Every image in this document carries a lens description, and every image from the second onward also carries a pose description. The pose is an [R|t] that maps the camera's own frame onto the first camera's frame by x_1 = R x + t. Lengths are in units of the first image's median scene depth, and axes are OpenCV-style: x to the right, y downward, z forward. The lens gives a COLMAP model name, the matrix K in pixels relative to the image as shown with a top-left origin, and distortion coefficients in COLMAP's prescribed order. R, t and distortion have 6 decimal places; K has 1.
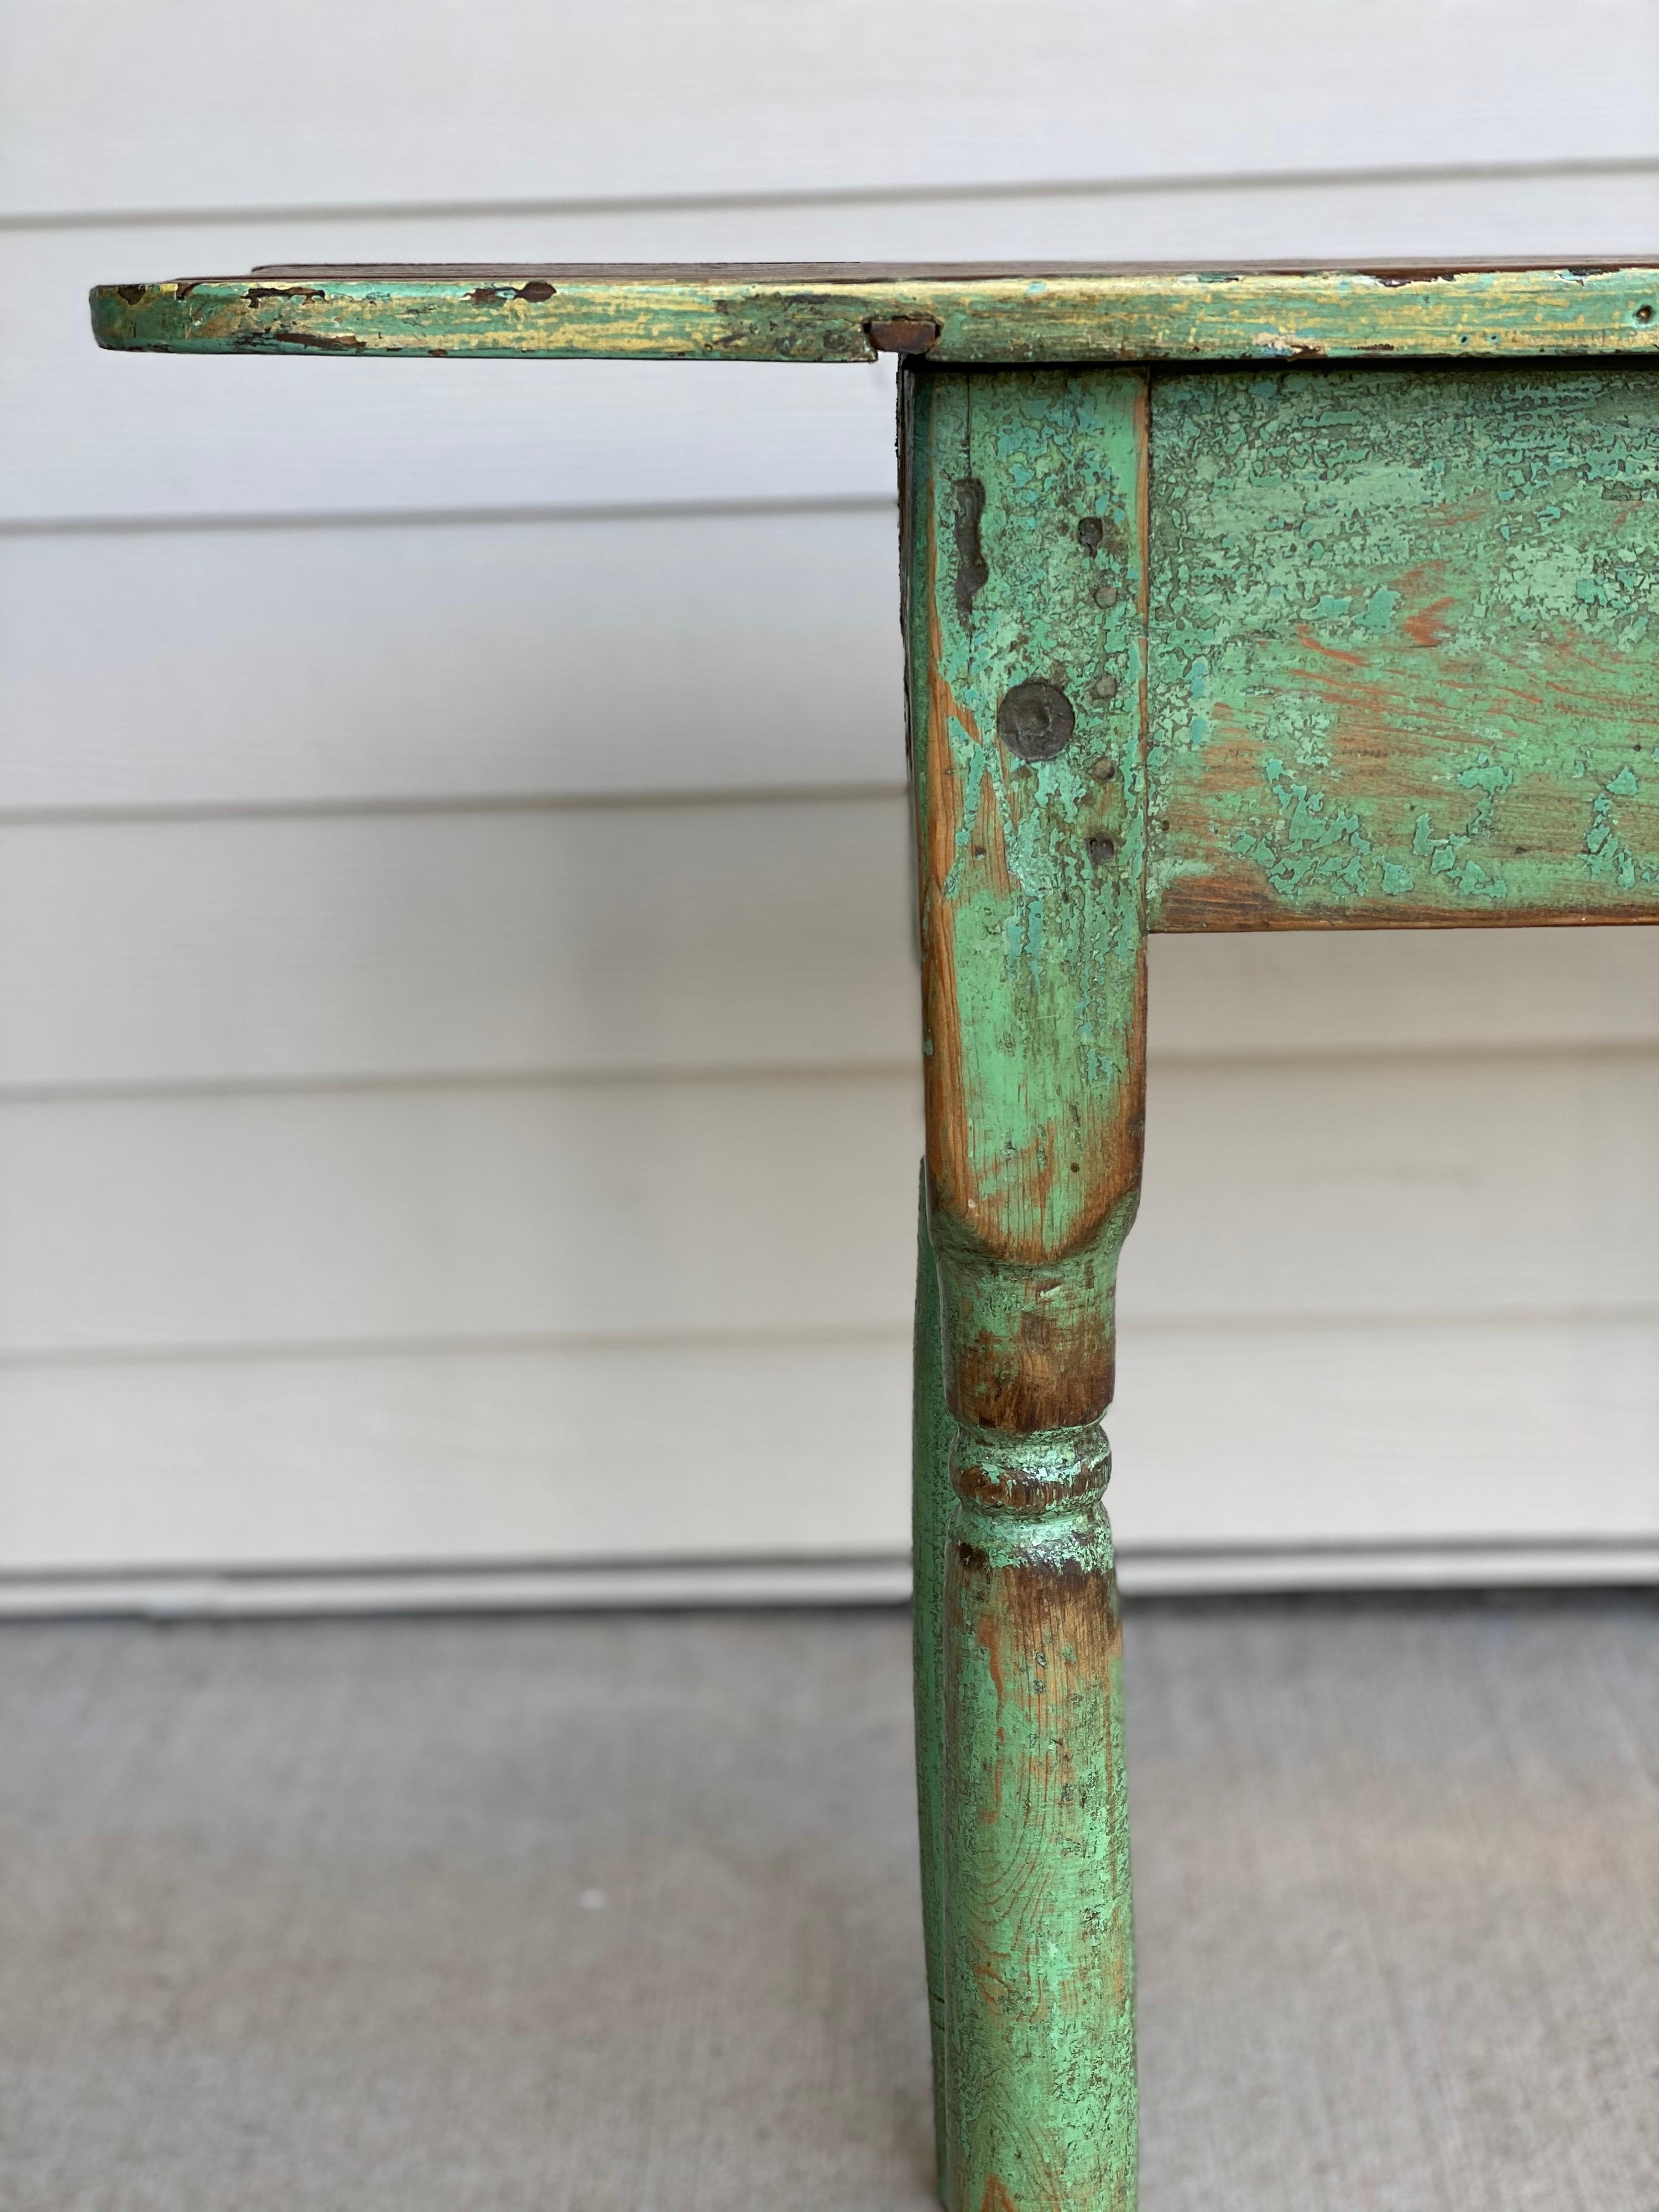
lens RADIAL K [[3318.8, 0, 823.5], [0, 3318.8, 1092.4], [0, 0, 1]] dist [0.113182, 0.000000]
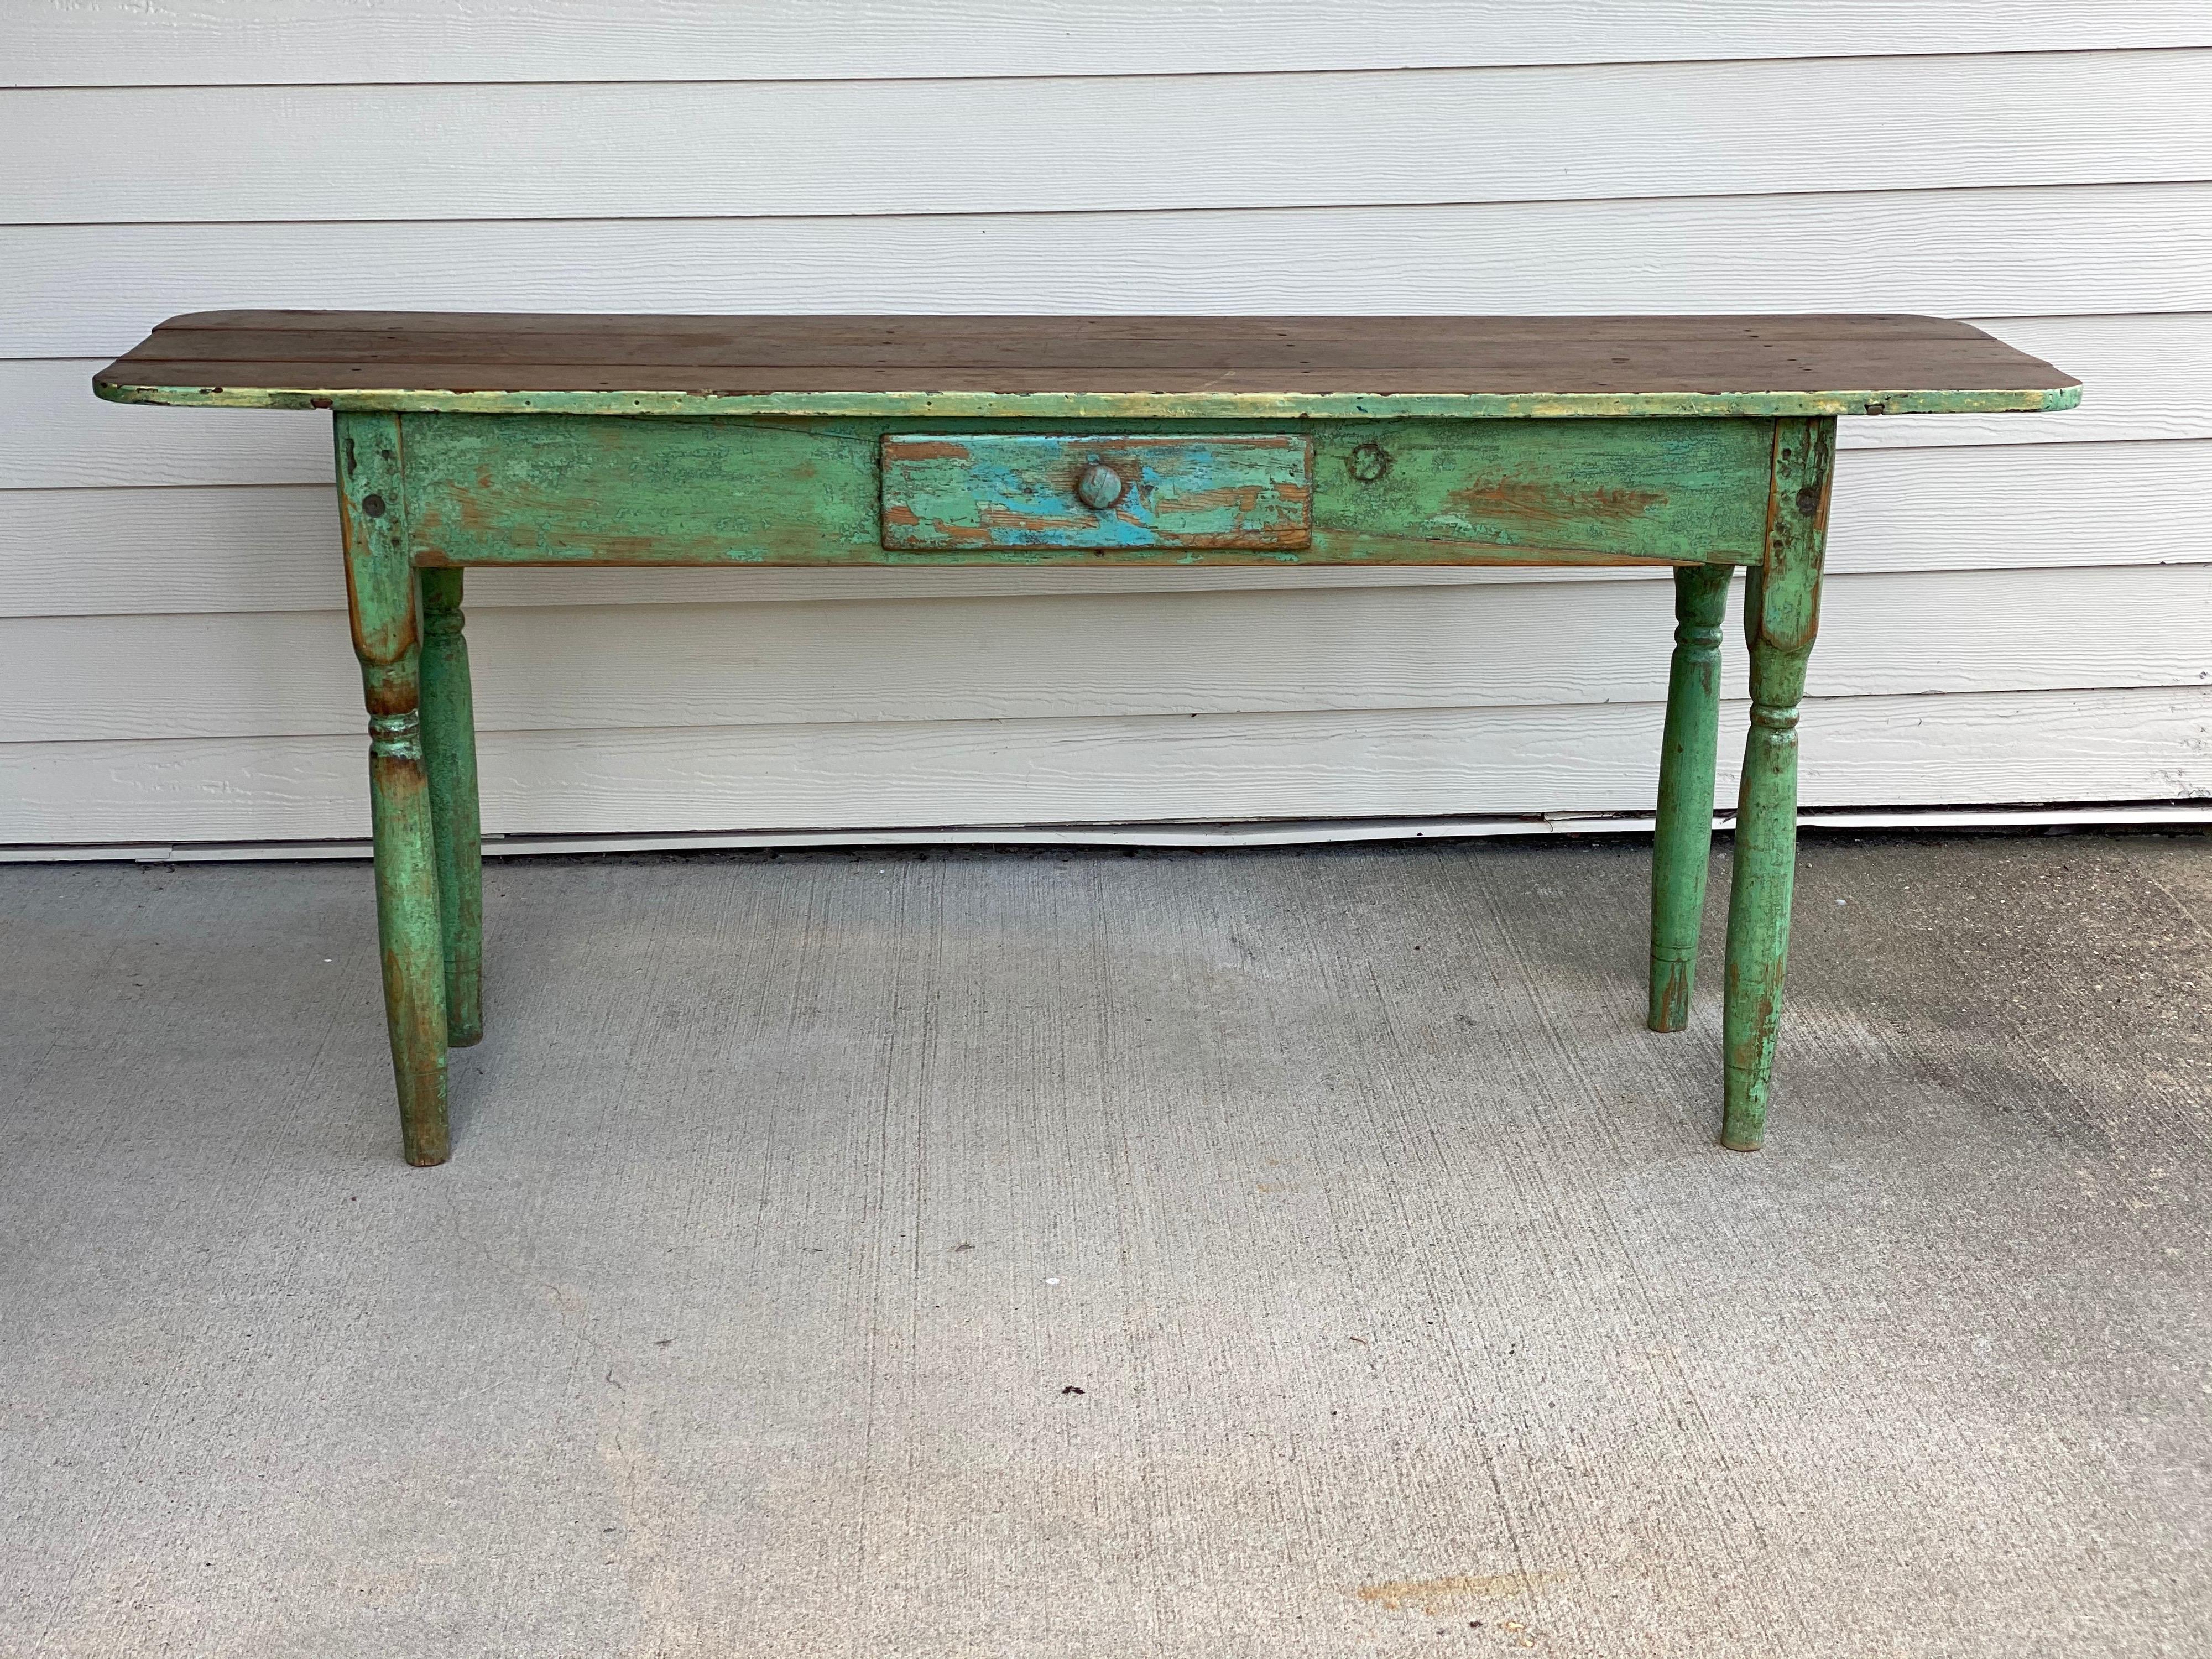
lens RADIAL K [[3318.8, 0, 1125.3], [0, 3318.8, 822.0], [0, 0, 1]] dist [0.113182, 0.000000]
pose [[0.997426, 0.002943, 0.071646, 0.589158], [-0.006892, 0.998466, 0.054934, 0.020637], [-0.071374, -0.055286, 0.995916, -2.517675]]
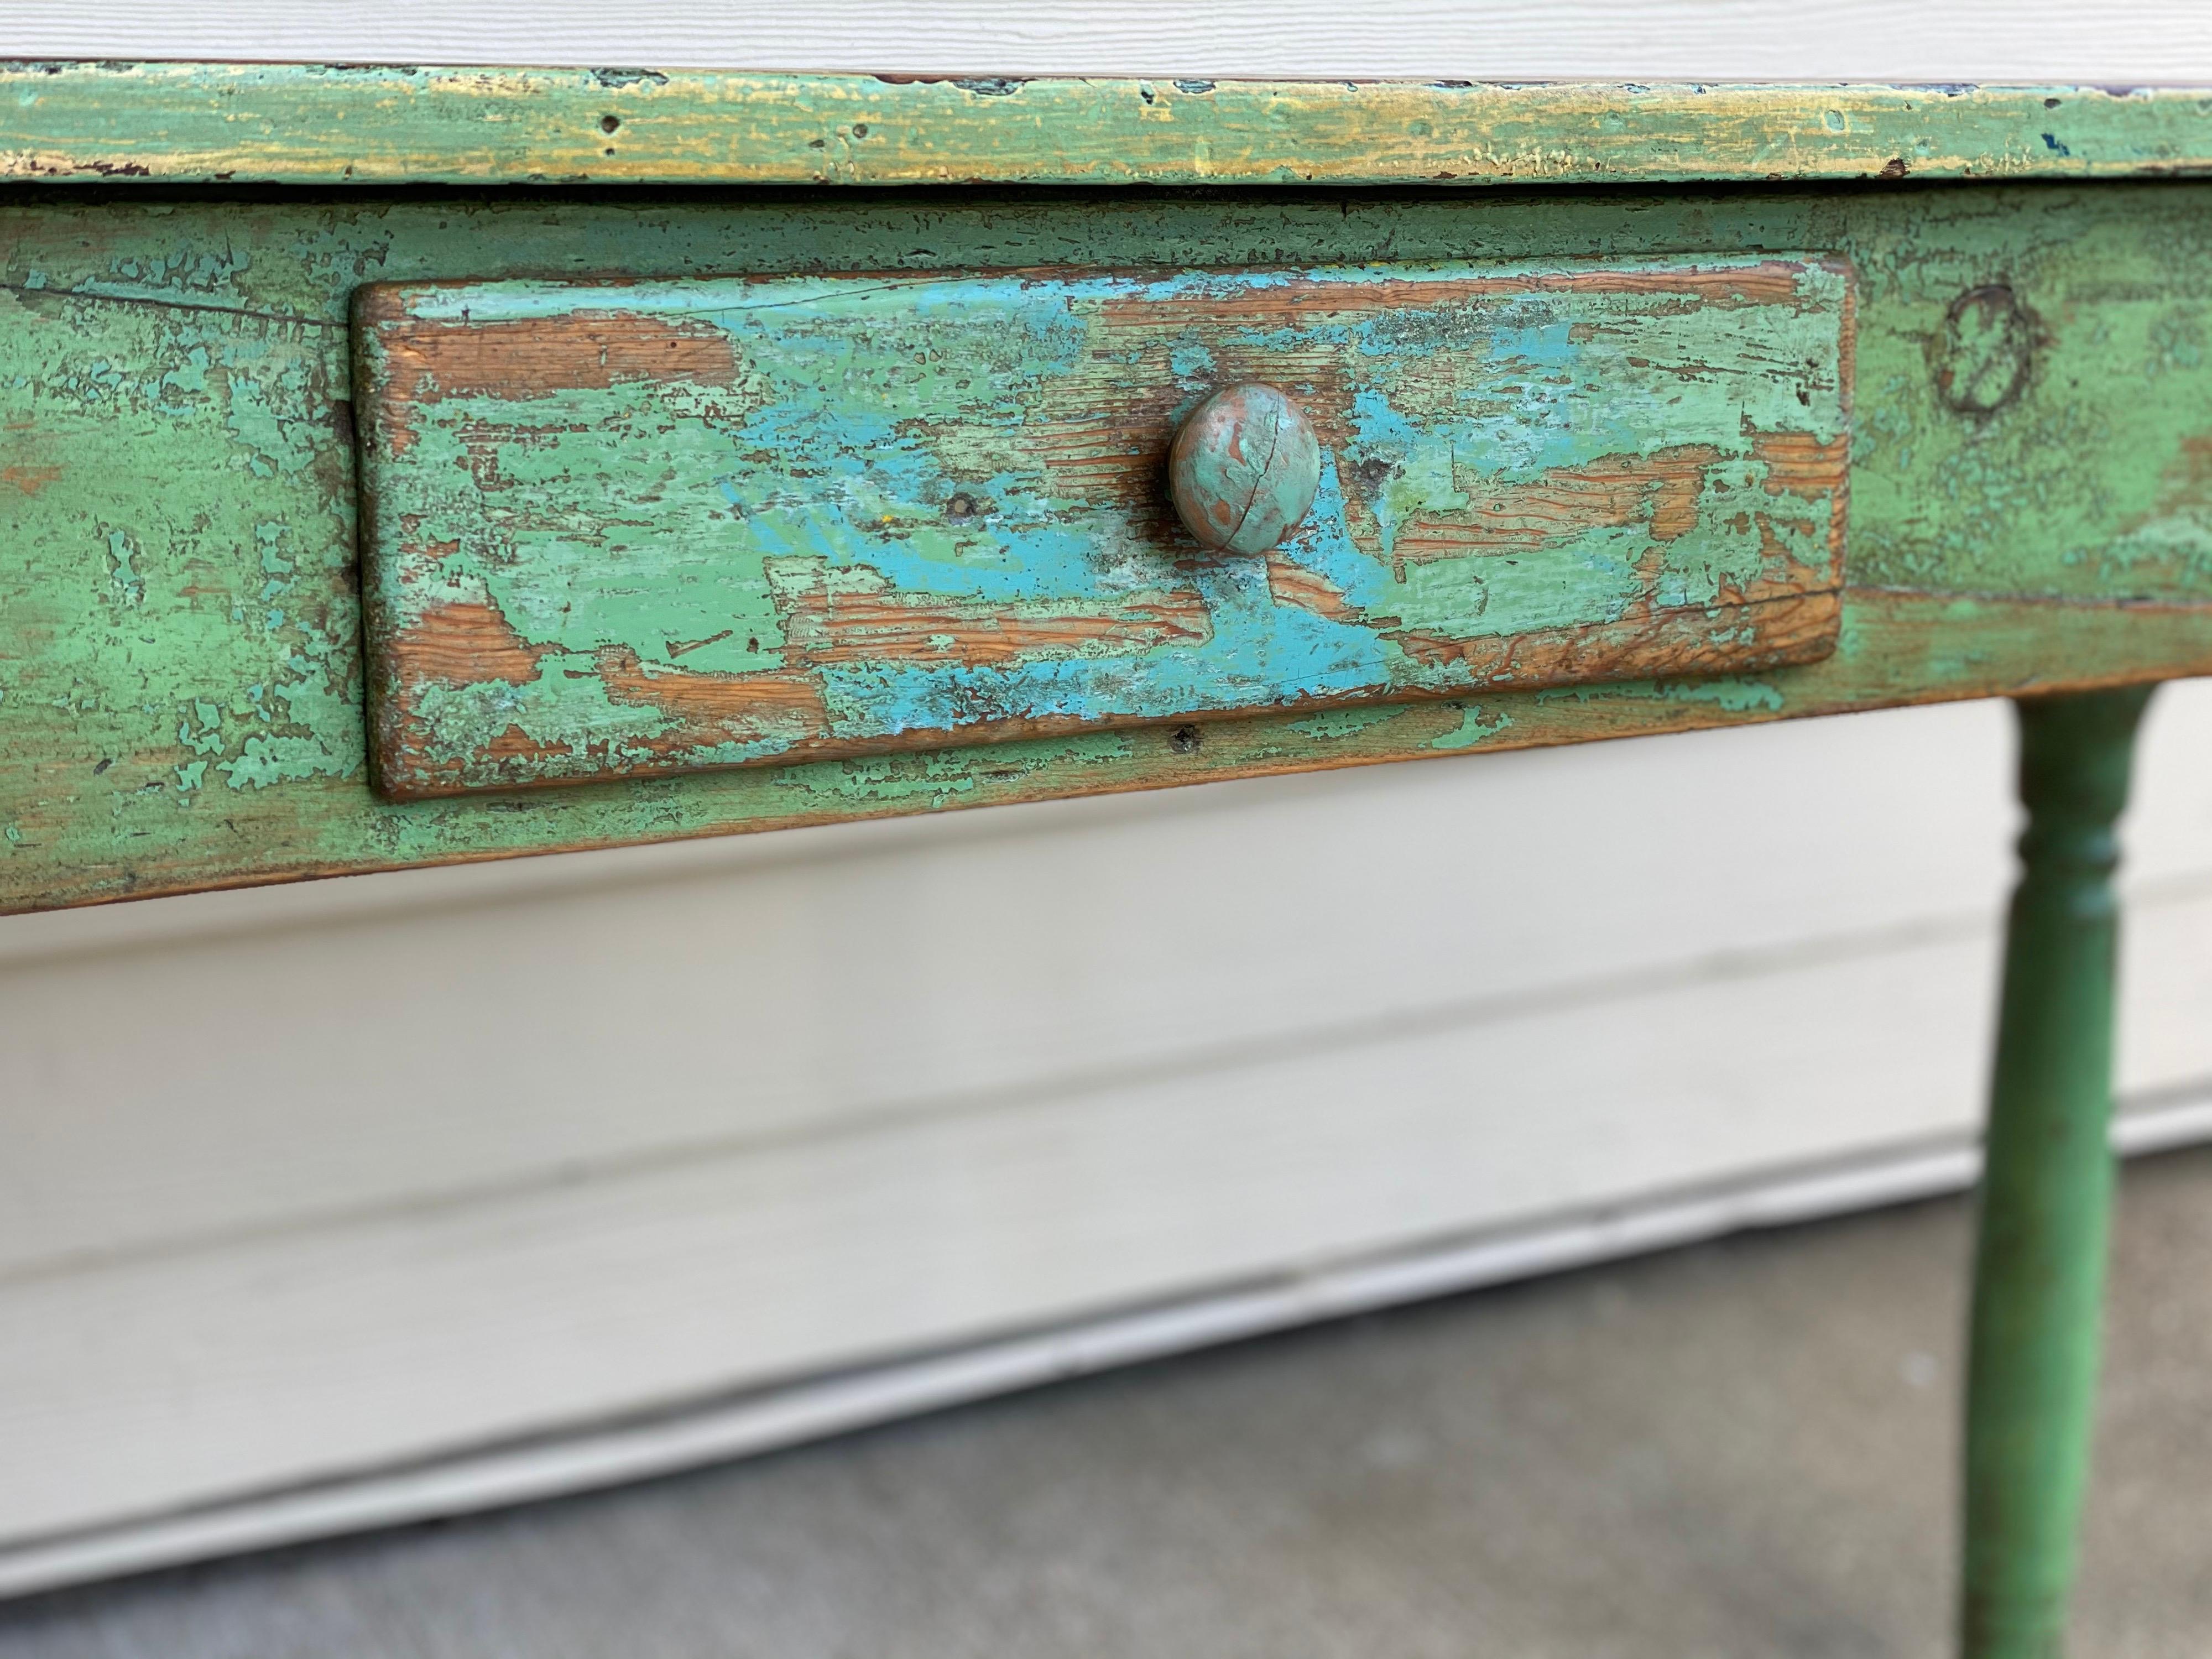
lens RADIAL K [[3318.8, 0, 1121.9], [0, 3318.8, 739.9], [0, 0, 1]] dist [0.113182, 0.000000]
pose [[0.870477, -0.075787, 0.486340, 0.351060], [0.101514, 0.994475, -0.026725, -0.046524], [-0.481628, 0.072634, 0.873361, 0.204309]]
